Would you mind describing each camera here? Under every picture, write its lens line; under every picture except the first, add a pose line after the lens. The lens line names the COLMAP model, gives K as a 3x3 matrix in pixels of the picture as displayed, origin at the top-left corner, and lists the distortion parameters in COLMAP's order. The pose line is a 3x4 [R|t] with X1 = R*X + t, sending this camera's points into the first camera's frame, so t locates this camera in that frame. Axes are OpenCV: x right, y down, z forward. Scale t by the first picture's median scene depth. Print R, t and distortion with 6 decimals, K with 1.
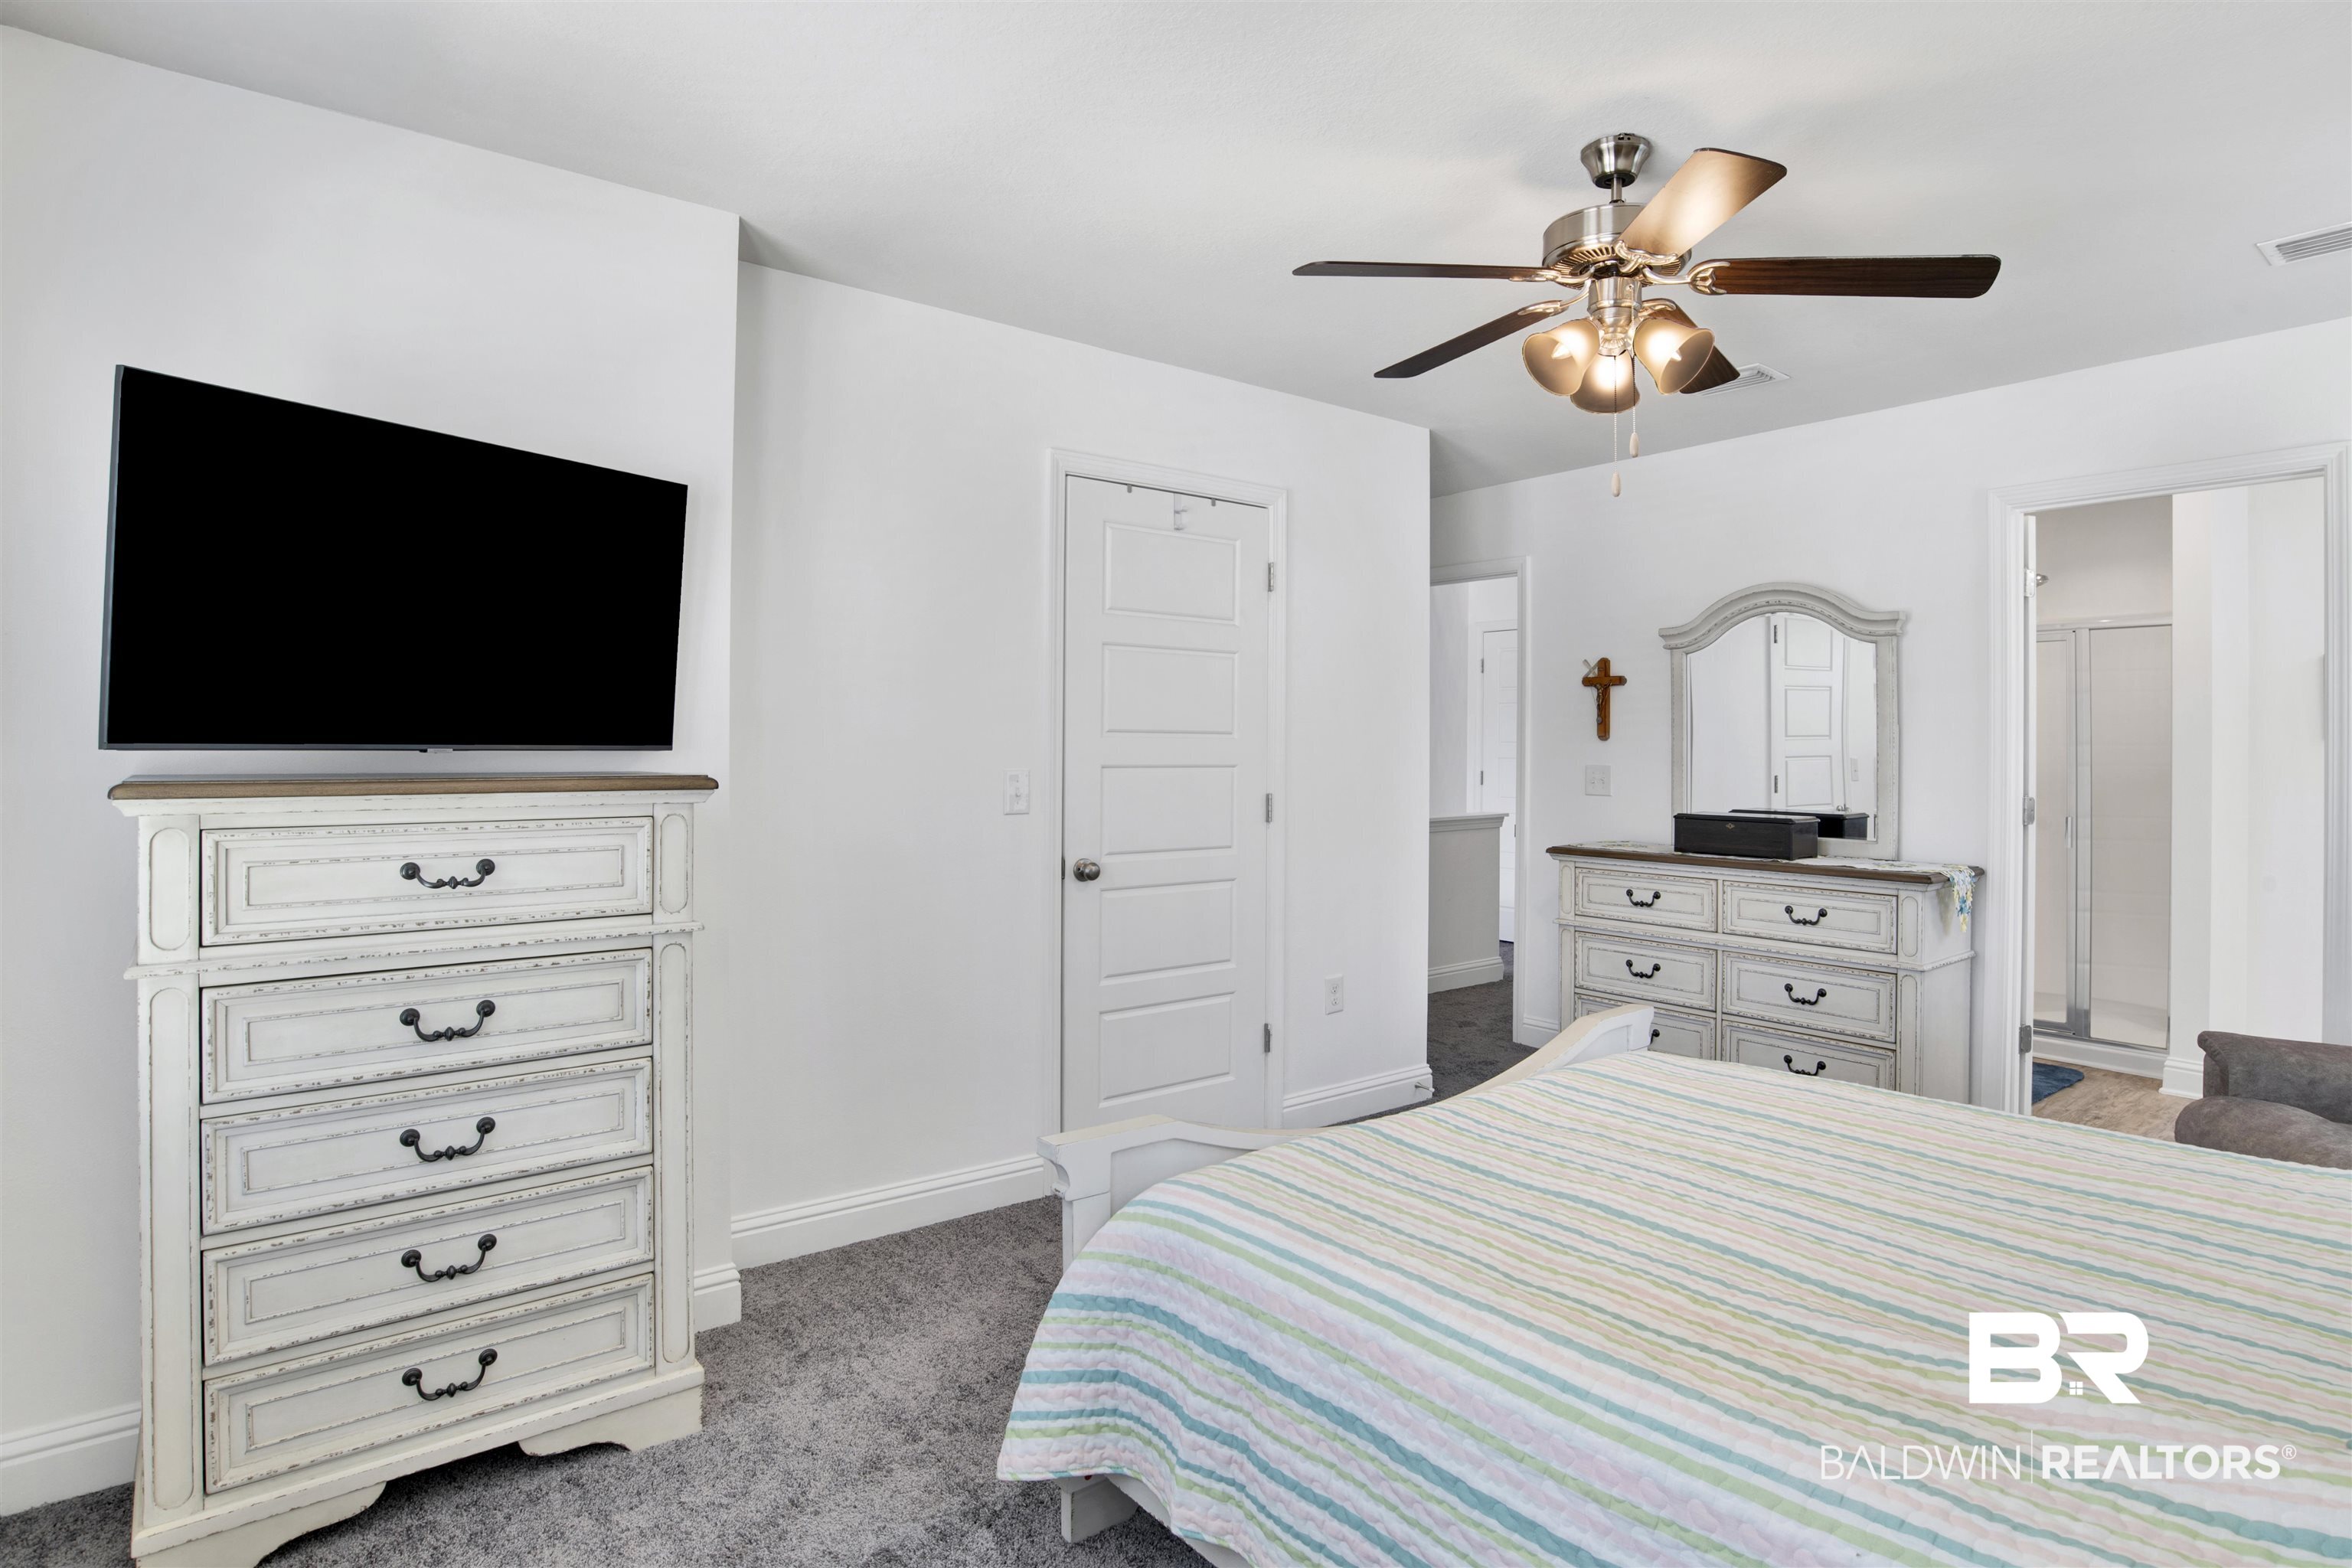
lens RADIAL K [[1244.3, 0, 1168.5], [0, 1244.3, 757.3], [0, 0, 1]] dist [-0.078315, 0.026301]
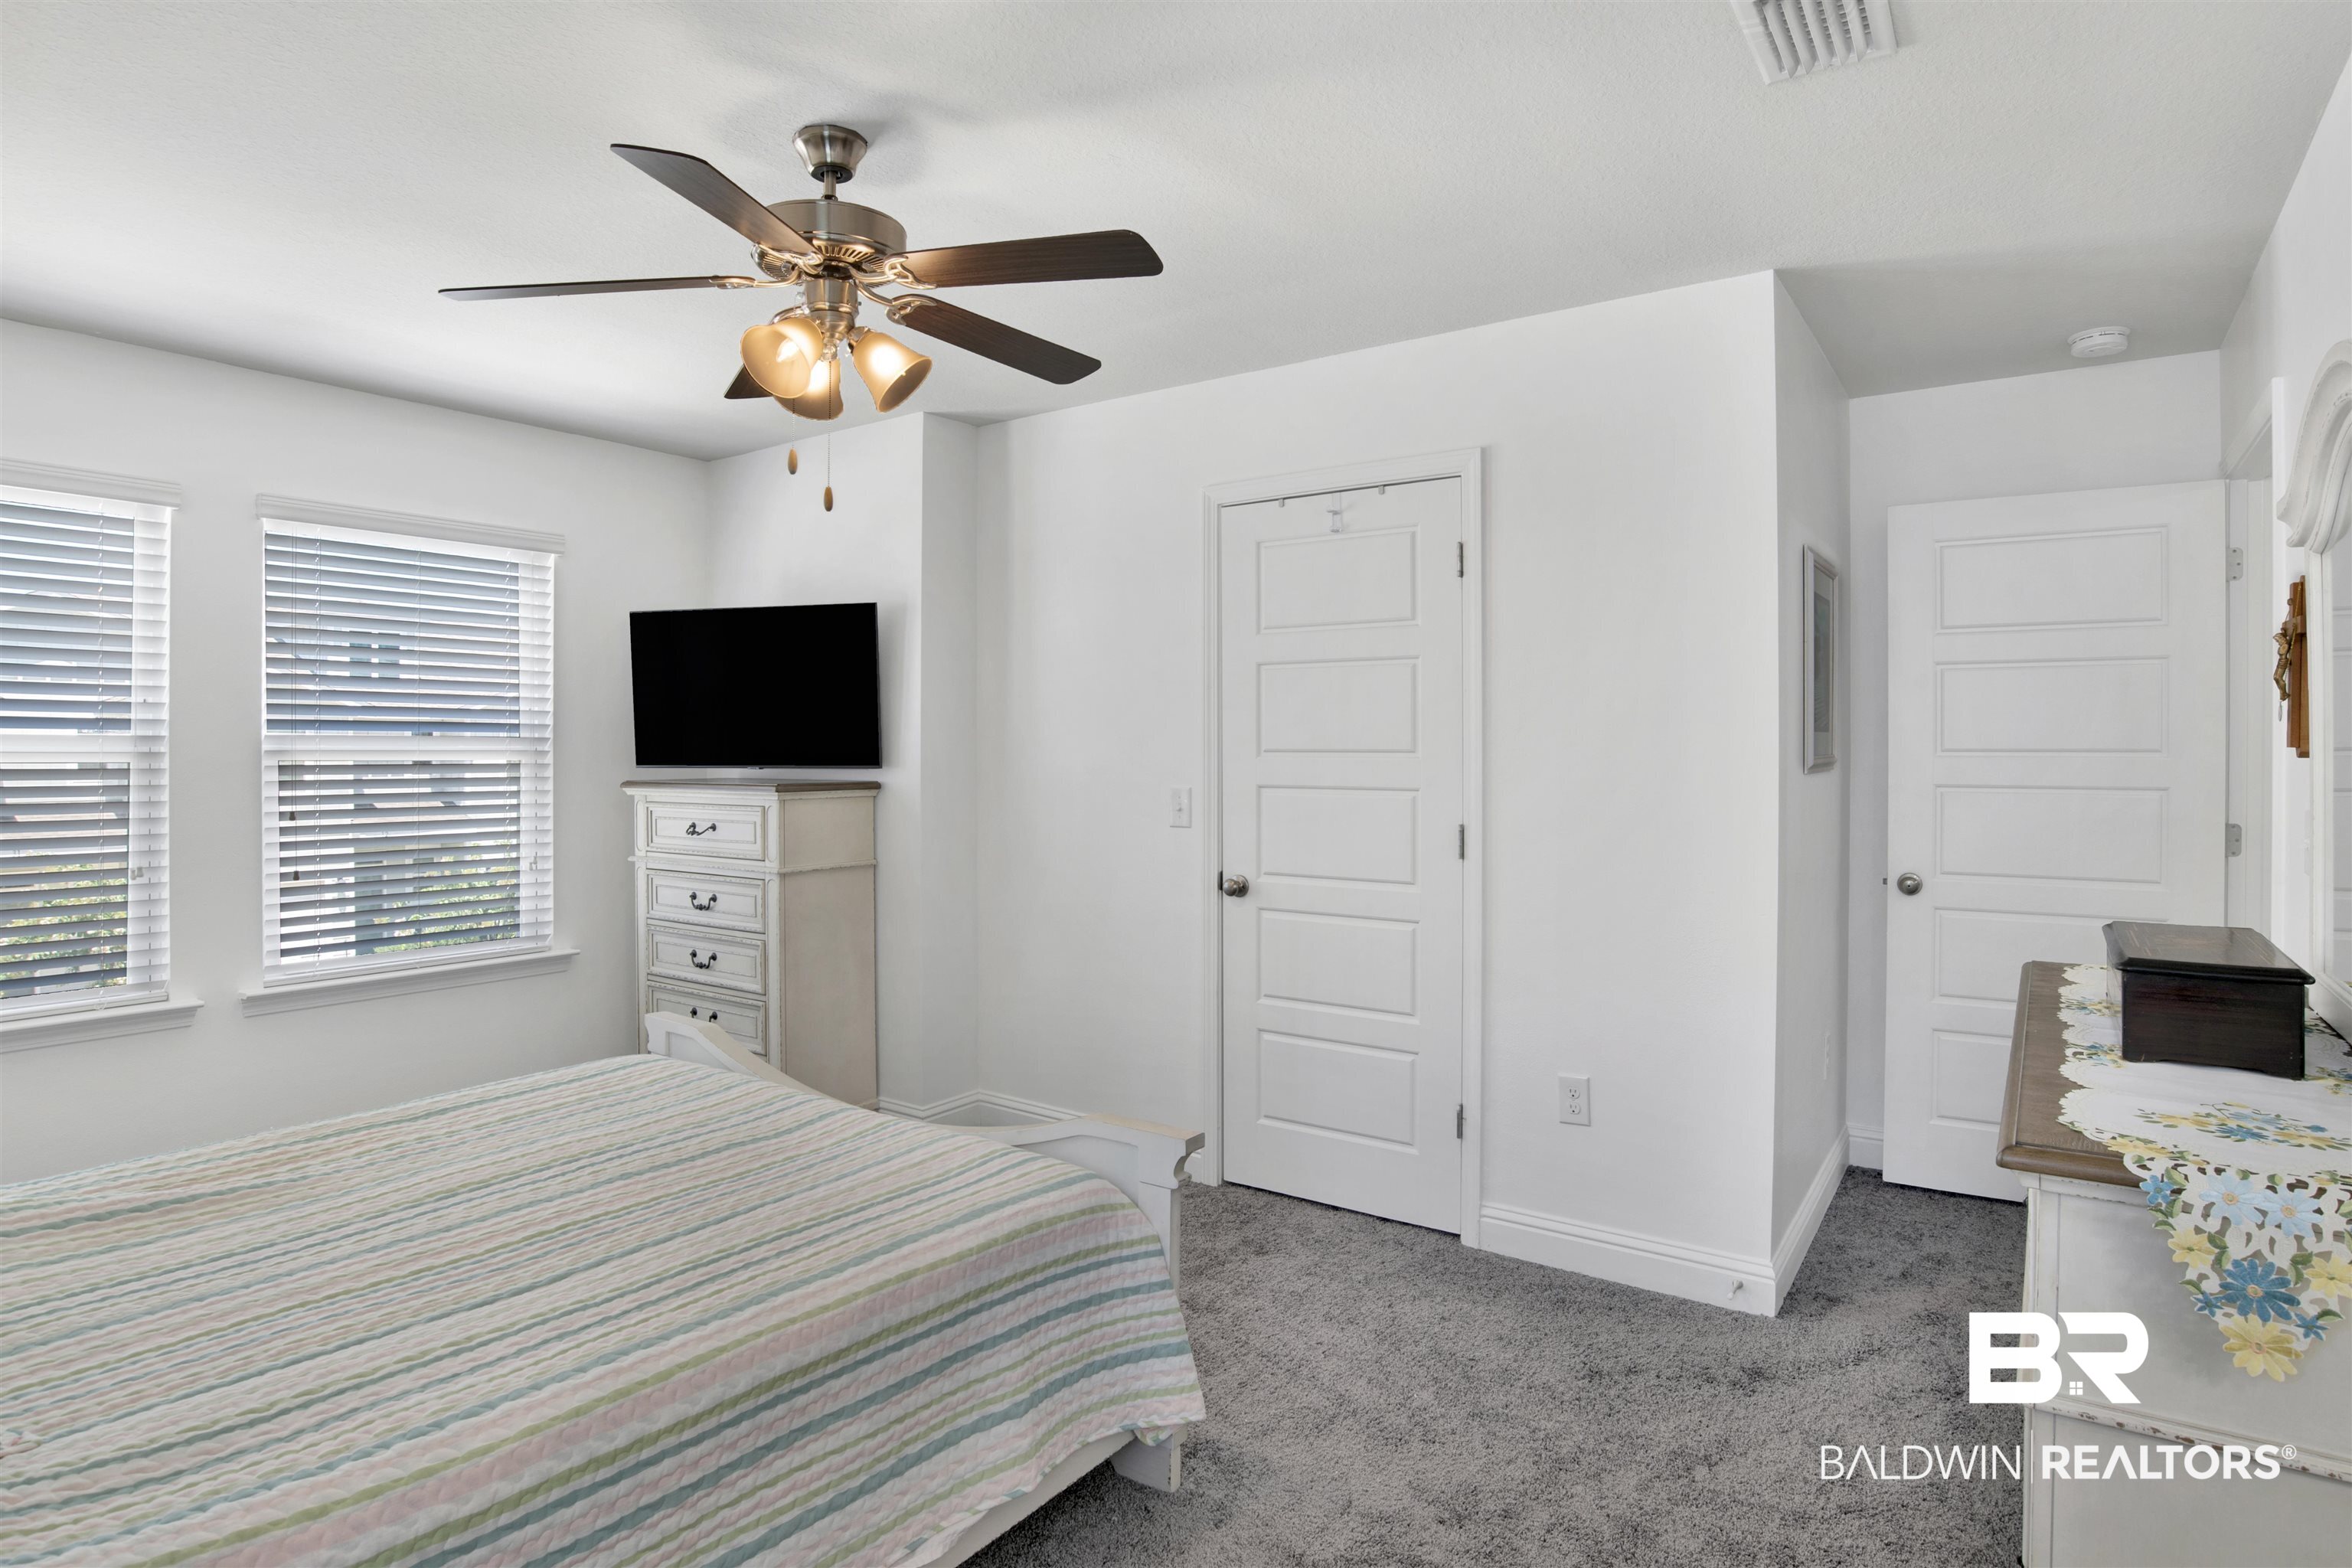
lens RADIAL K [[1263.7, 0, 1212.7], [0, 1263.7, 759.8], [0, 0, 1]] dist [-0.043280, 0.000478]
pose [[0.287665, 0.004312, -0.957721, 0.945739], [-0.005255, 0.999982, 0.002924, -0.016852], [0.957717, 0.004191, 0.287683, 0.688690]]
